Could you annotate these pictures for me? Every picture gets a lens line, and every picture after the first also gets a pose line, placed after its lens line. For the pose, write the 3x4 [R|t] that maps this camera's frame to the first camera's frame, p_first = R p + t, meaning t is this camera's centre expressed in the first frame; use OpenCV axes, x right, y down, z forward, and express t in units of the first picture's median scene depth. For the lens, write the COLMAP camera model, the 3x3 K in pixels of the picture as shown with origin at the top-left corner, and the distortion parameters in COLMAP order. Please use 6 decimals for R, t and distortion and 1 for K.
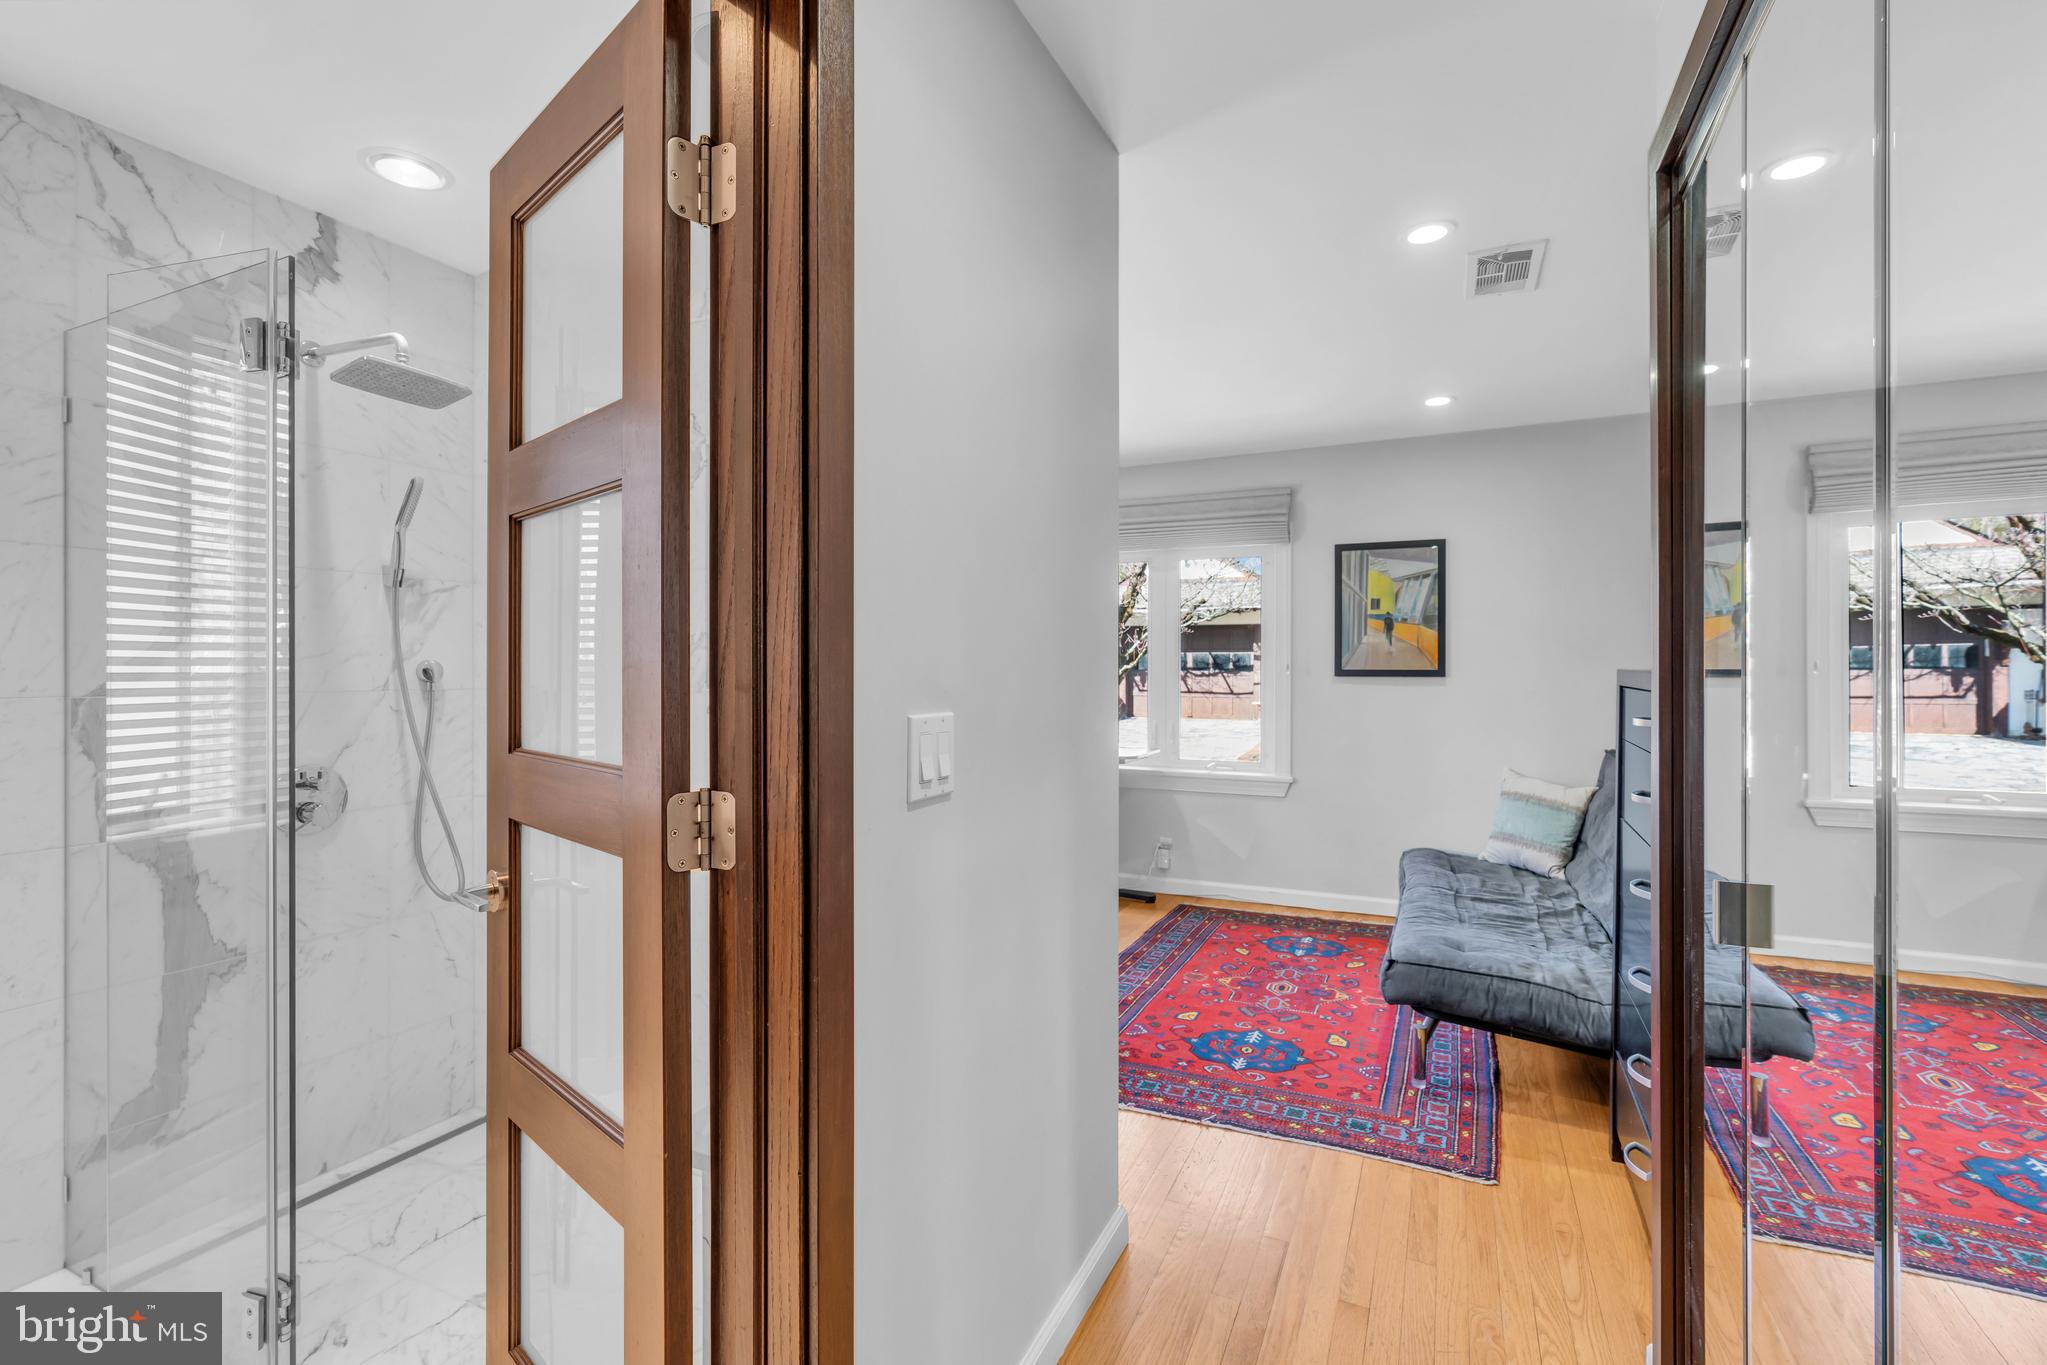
lens RADIAL K [[923.5, 0, 1015.9], [0, 923.5, 670.5], [0, 0, 1]] dist [-0.015000, 0.000812]
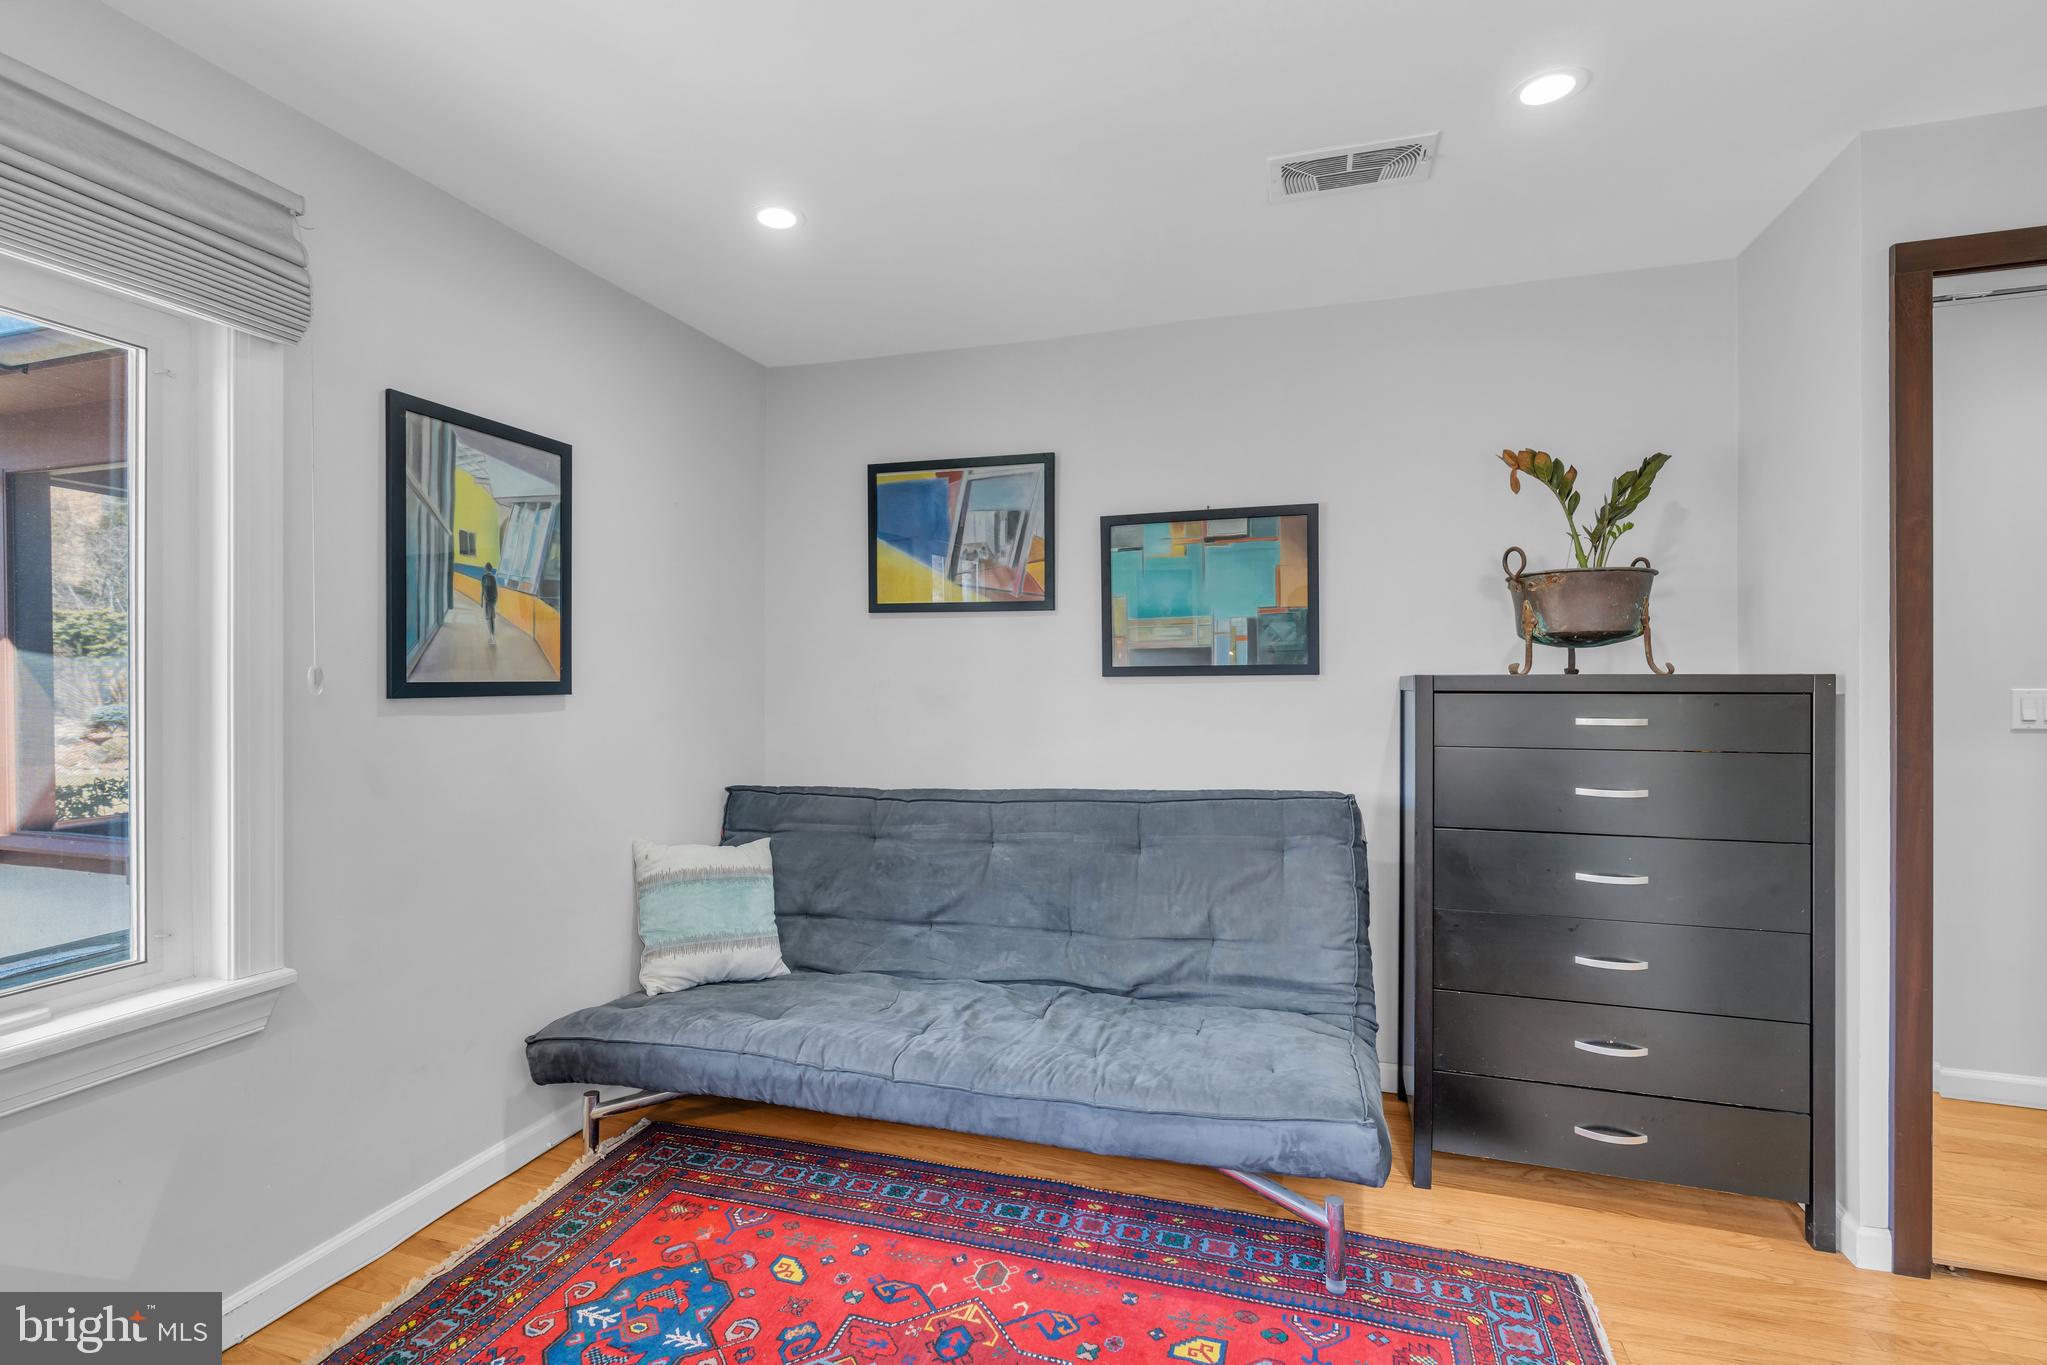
lens RADIAL K [[923.5, 0, 1018.6], [0, 923.5, 681.0], [0, 0, 1]] dist [-0.015000, 0.000812]
pose [[-0.142153, -0.003398, 0.989839, -0.121289], [0.007649, 0.999960, 0.004532, -0.001480], [-0.989815, 0.008216, -0.142121, 0.809353]]
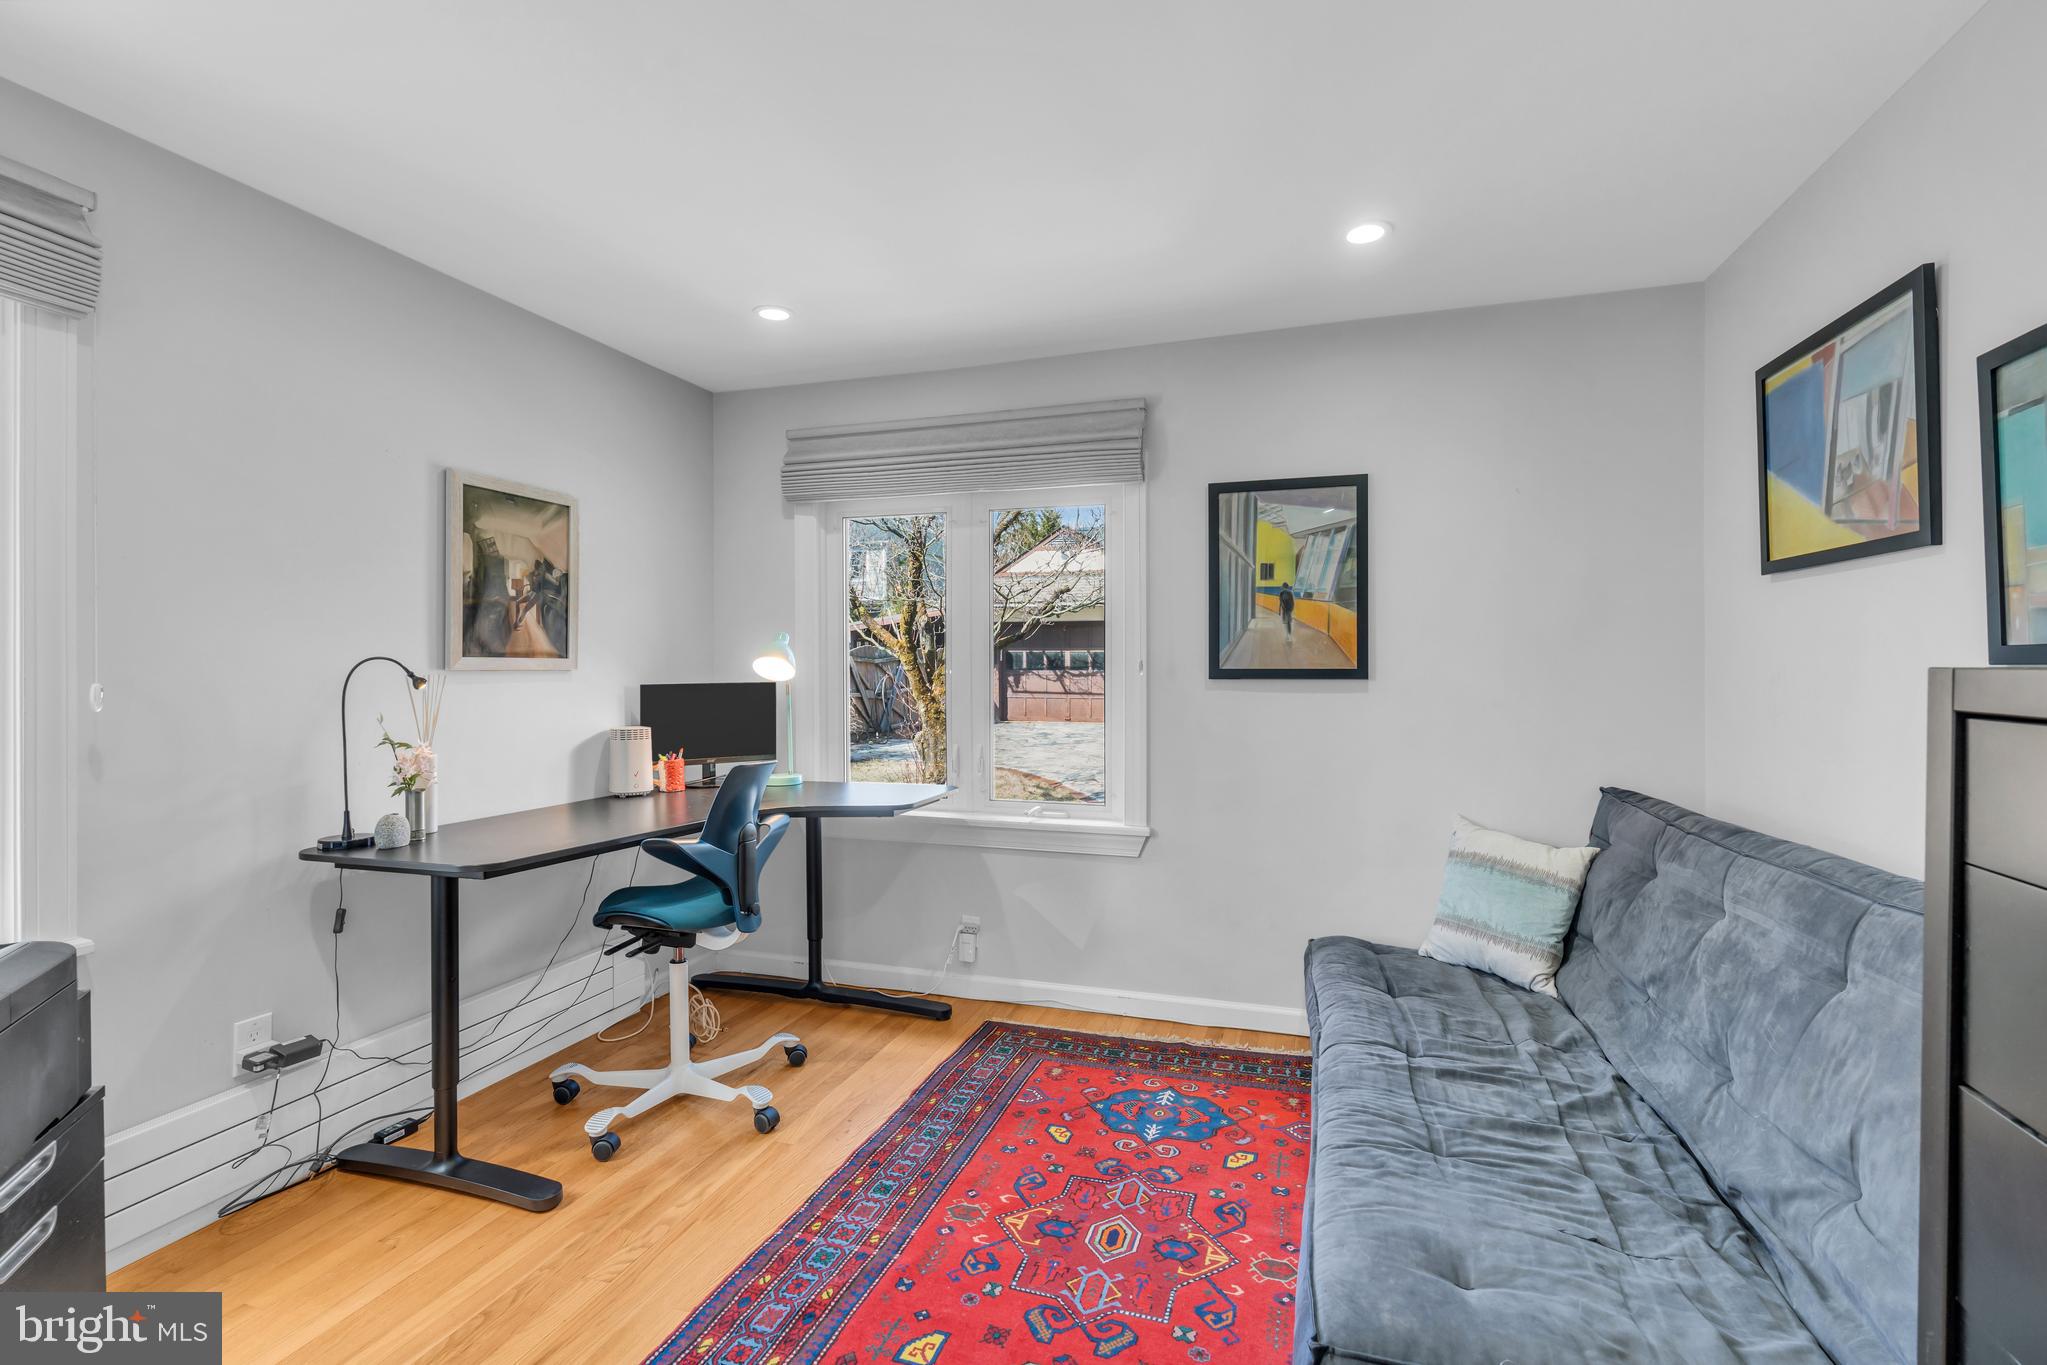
lens RADIAL K [[923.5, 0, 1020.5], [0, 923.5, 669.4], [0, 0, 1]] dist [-0.015000, 0.000812]
pose [[0.992922, -0.003494, 0.118721, 0.133943], [0.003588, 0.999993, -0.000571, -0.000738], [-0.118718, 0.000992, 0.992928, 0.360388]]
